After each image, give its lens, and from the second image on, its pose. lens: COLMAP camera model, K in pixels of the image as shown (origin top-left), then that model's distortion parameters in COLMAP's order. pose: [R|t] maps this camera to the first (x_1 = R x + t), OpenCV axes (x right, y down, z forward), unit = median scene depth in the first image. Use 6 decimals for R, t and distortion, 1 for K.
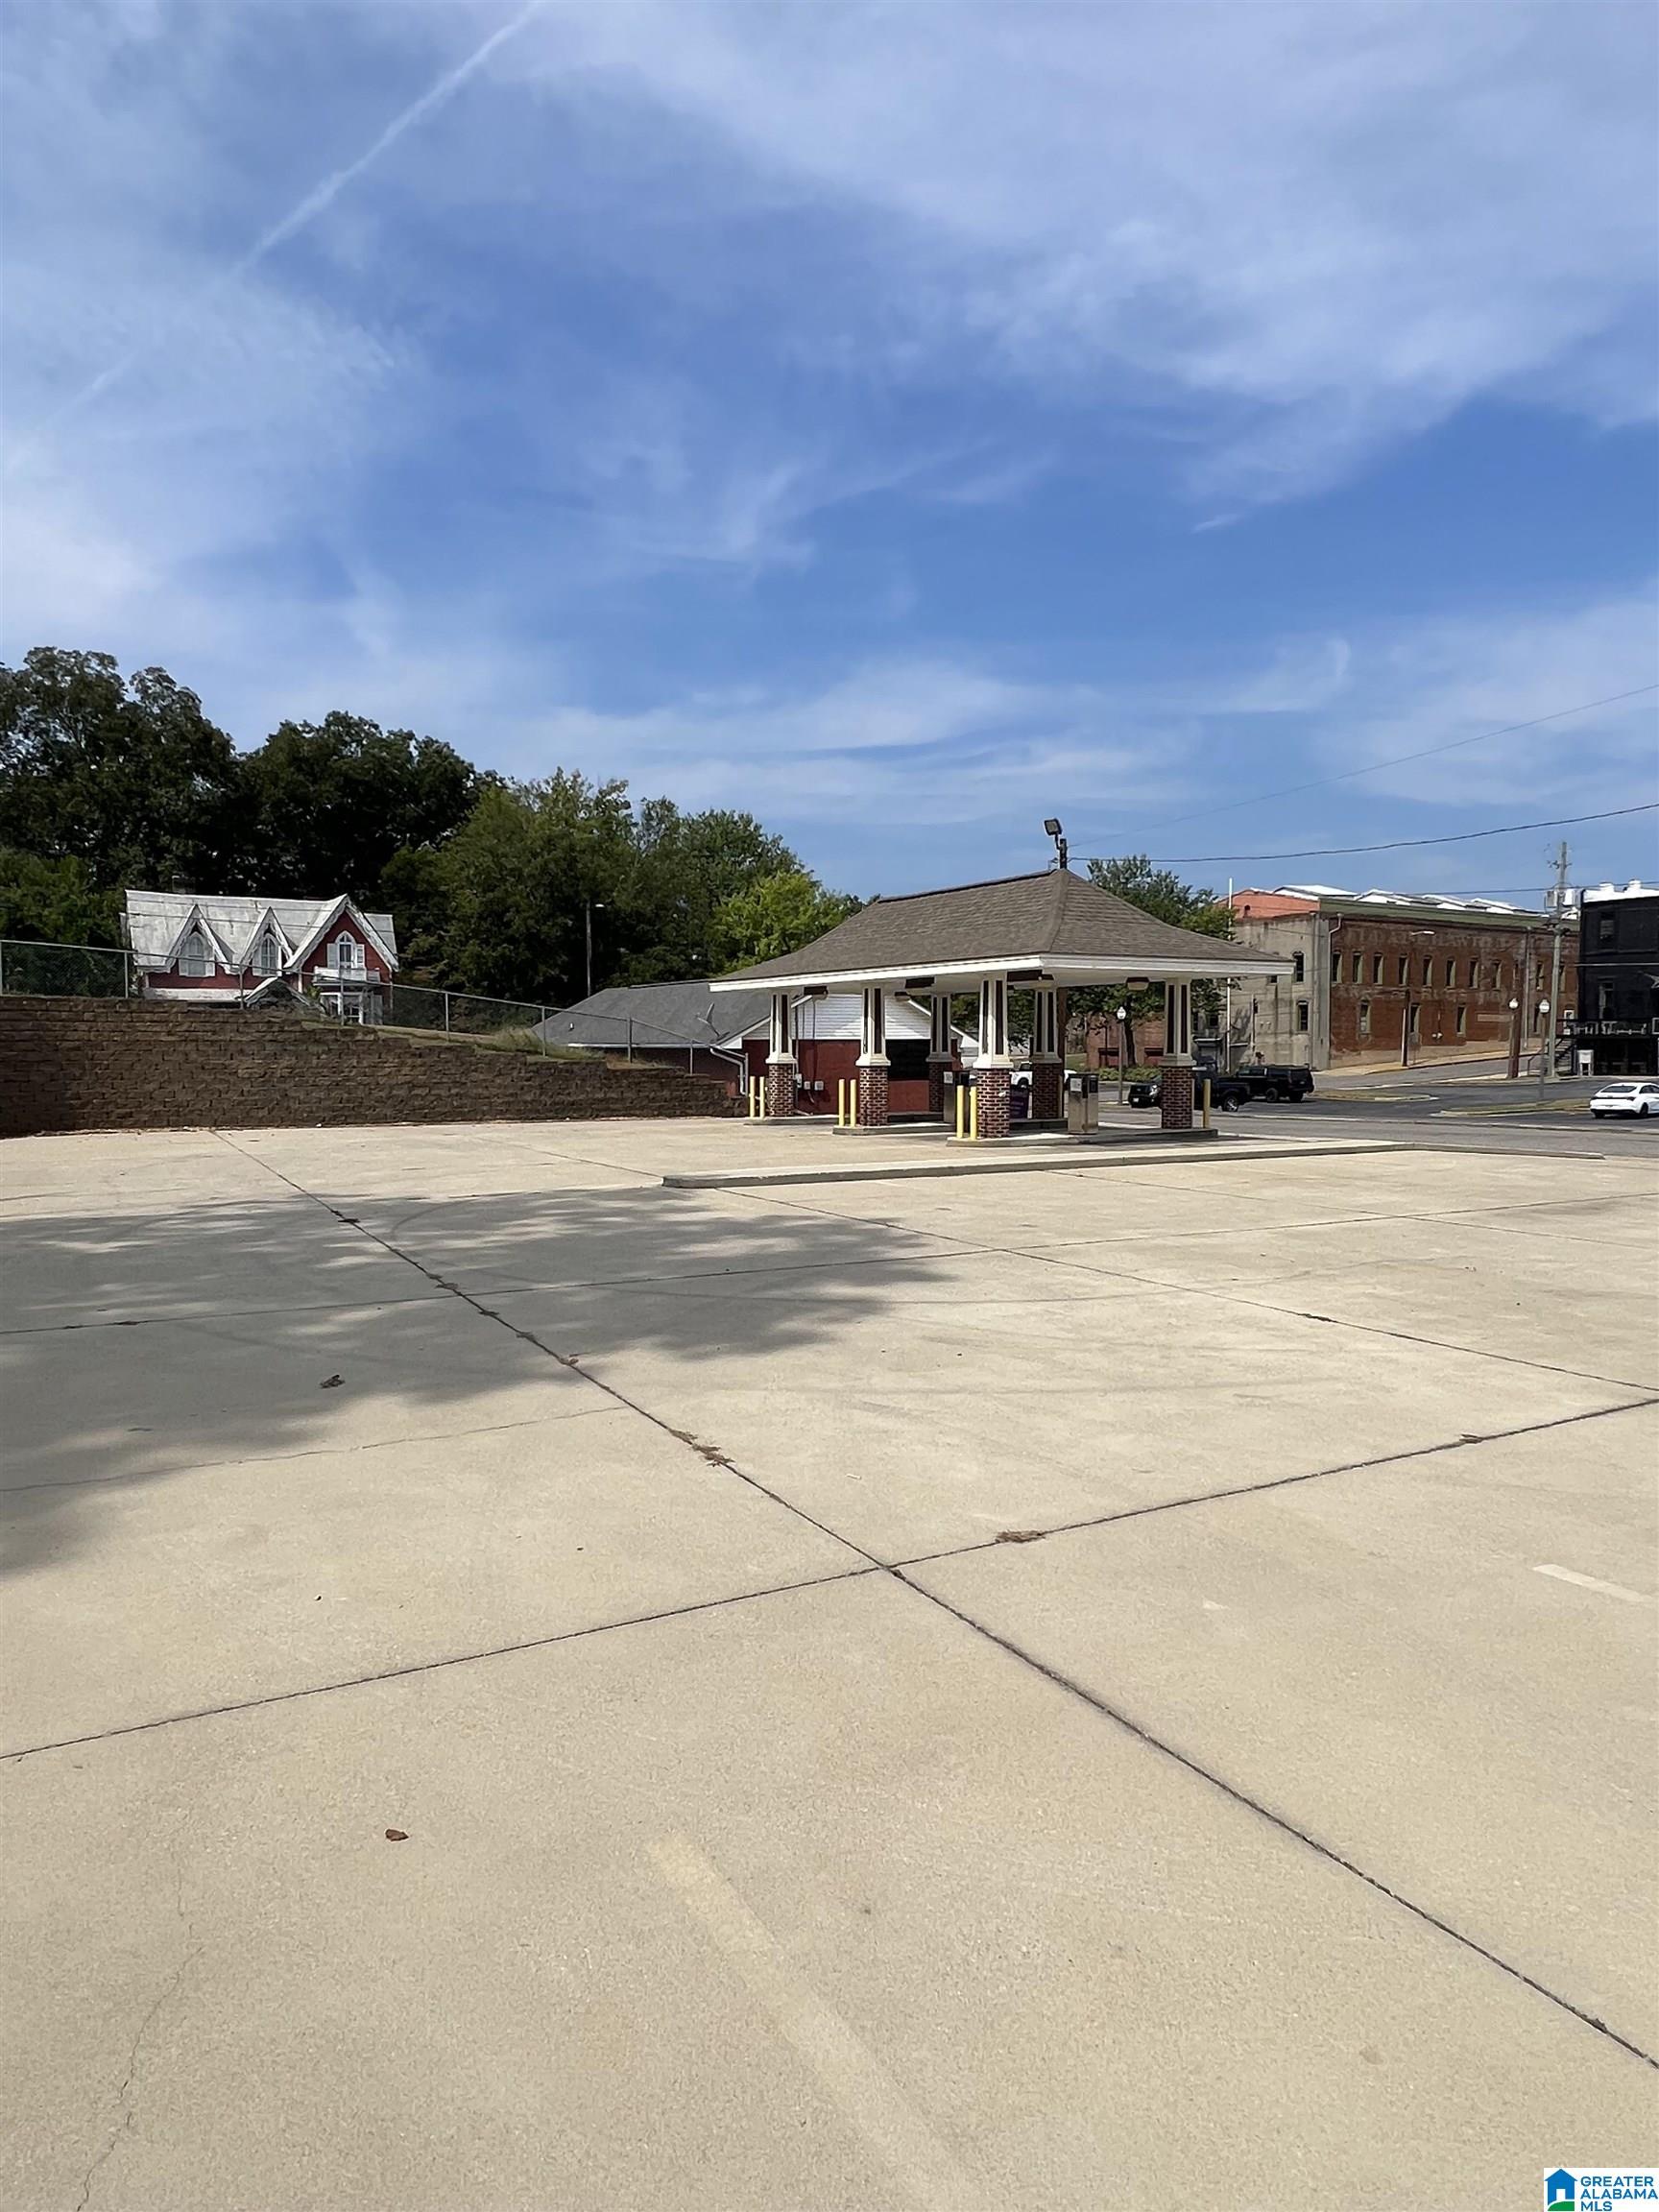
lens RADIAL K [[1342.5, 0, 829.5], [0, 1342.5, 1106.0], [0, 0, 1]] dist [-0.004488, -0.001652]
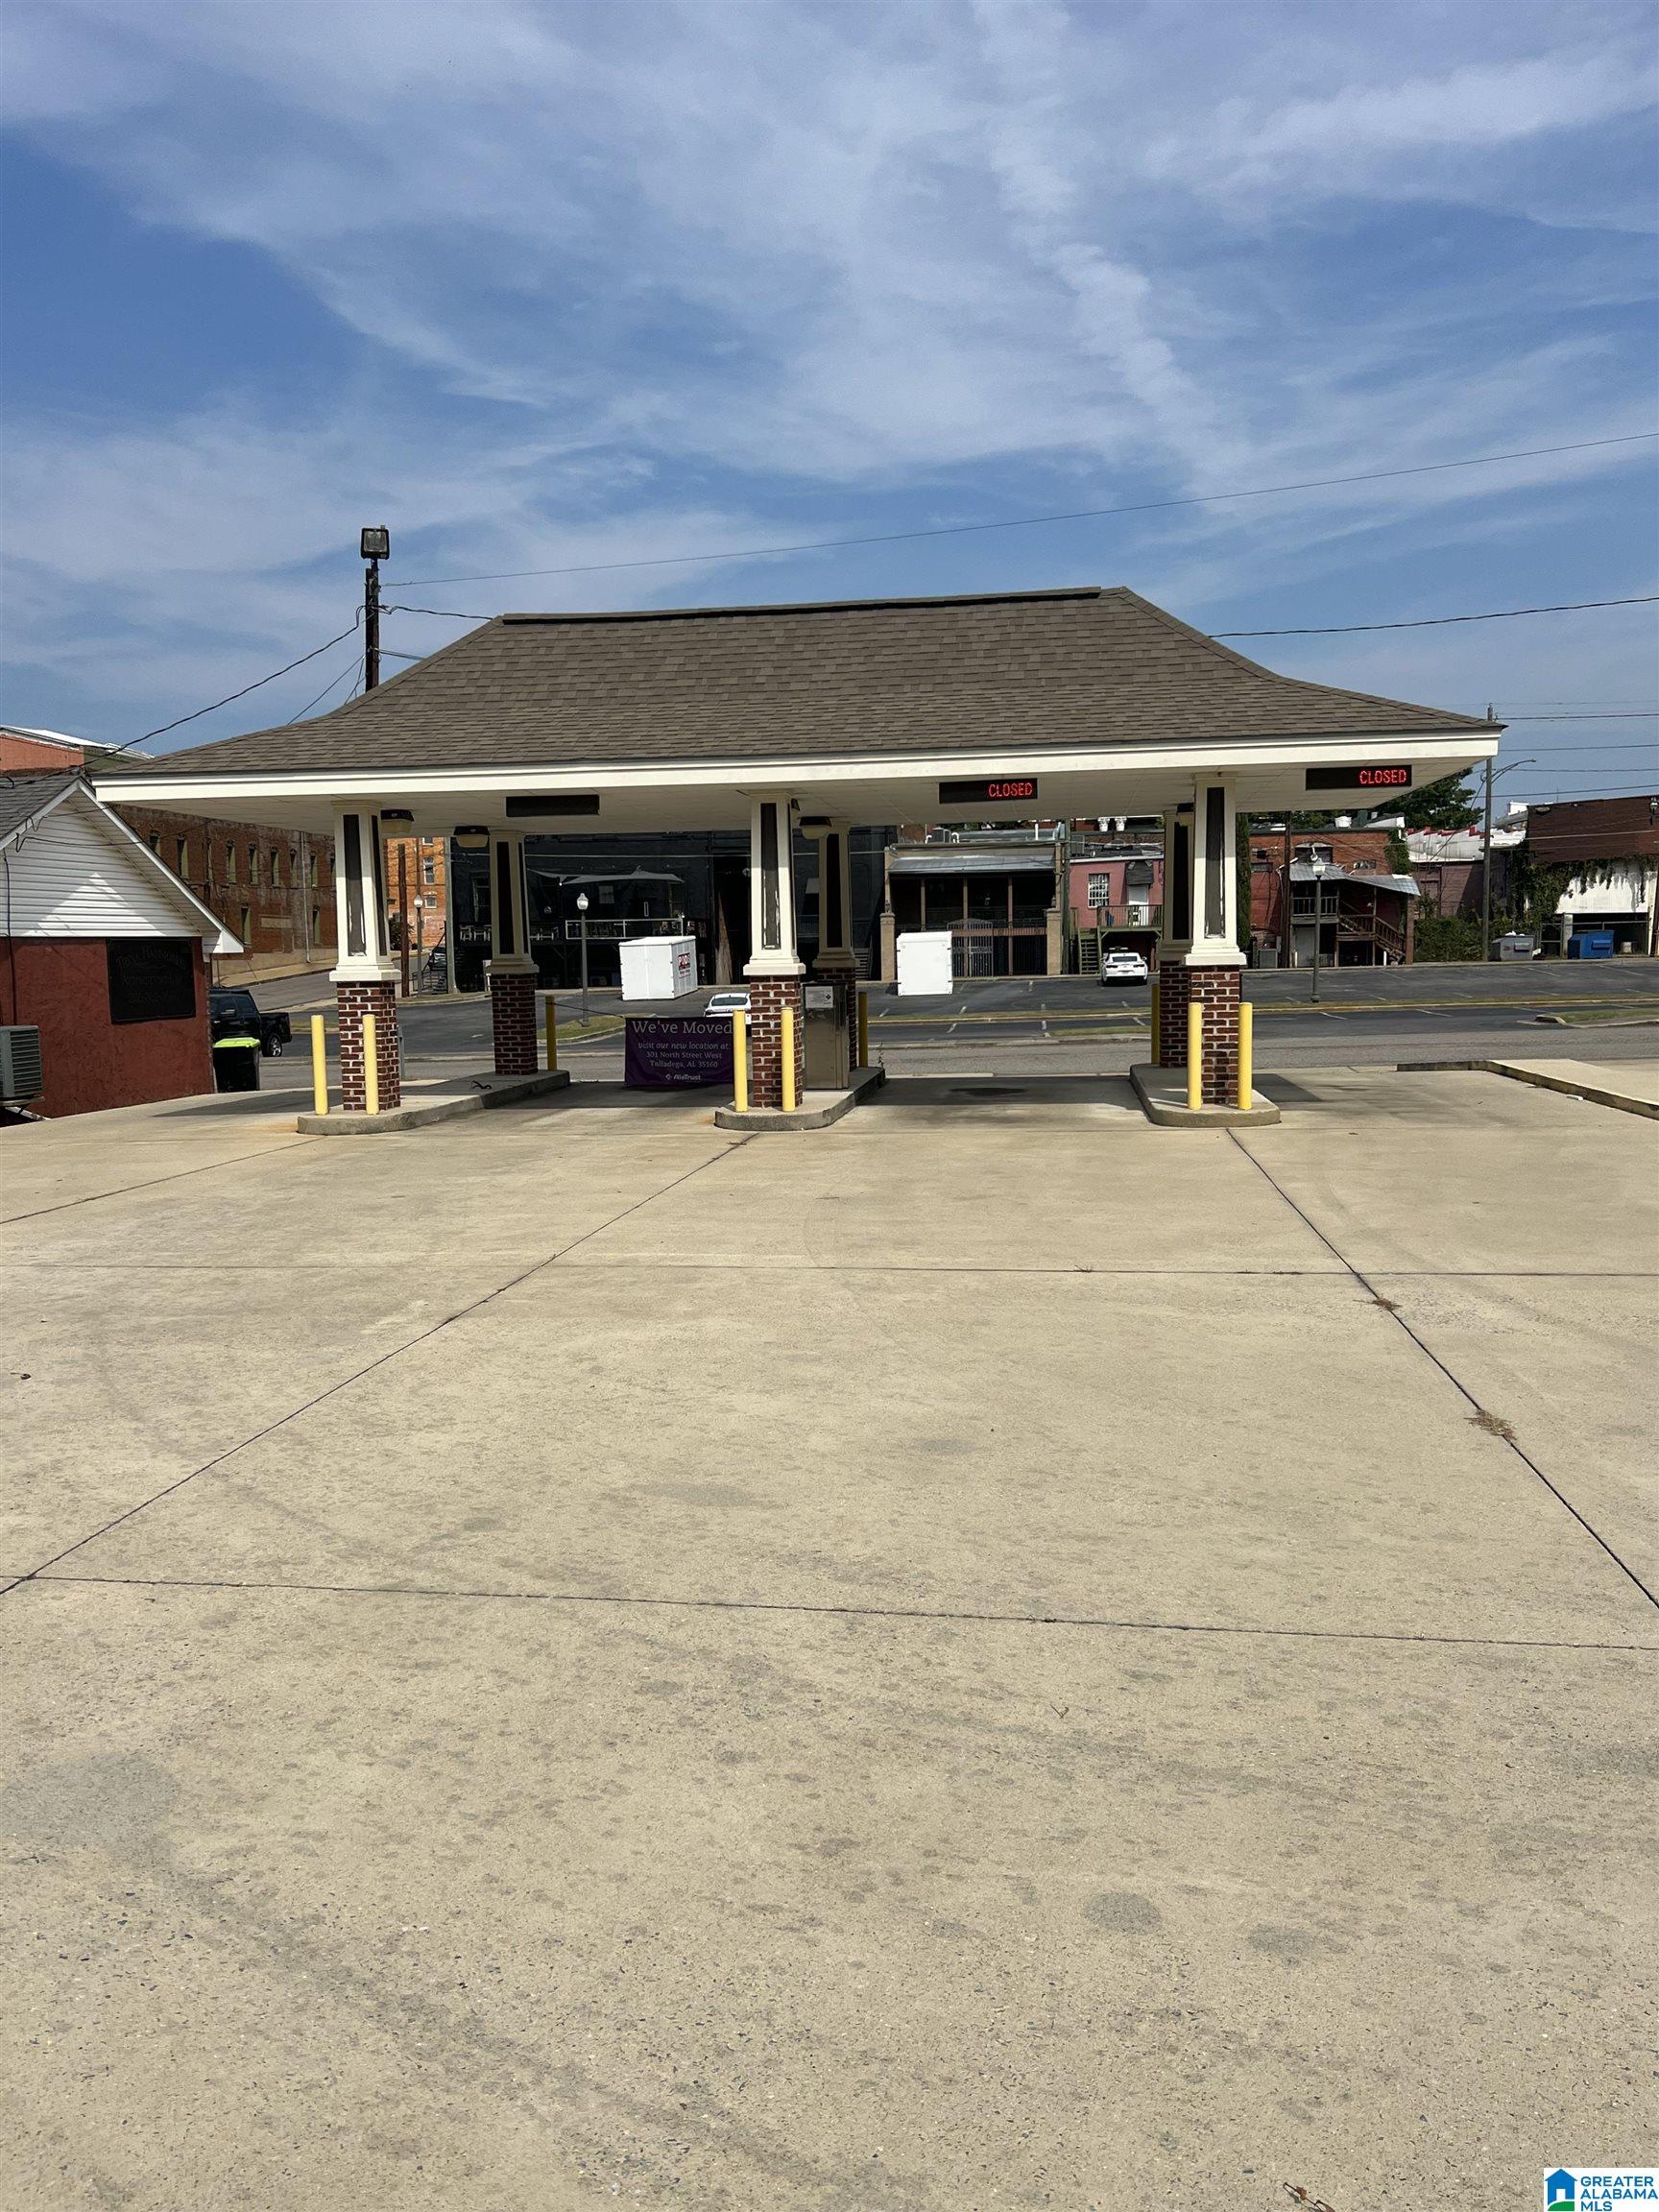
lens RADIAL K [[1660.2, 0, 829.5], [0, 1660.2, 1106.0], [0, 0, 1]] dist [-0.001125, -0.051105]
pose [[0.597111, -0.080301, 0.798129, -0.100238], [0.048324, 0.996771, 0.064133, -0.004656], [-0.800702, 0.000274, 0.599063, 0.156807]]
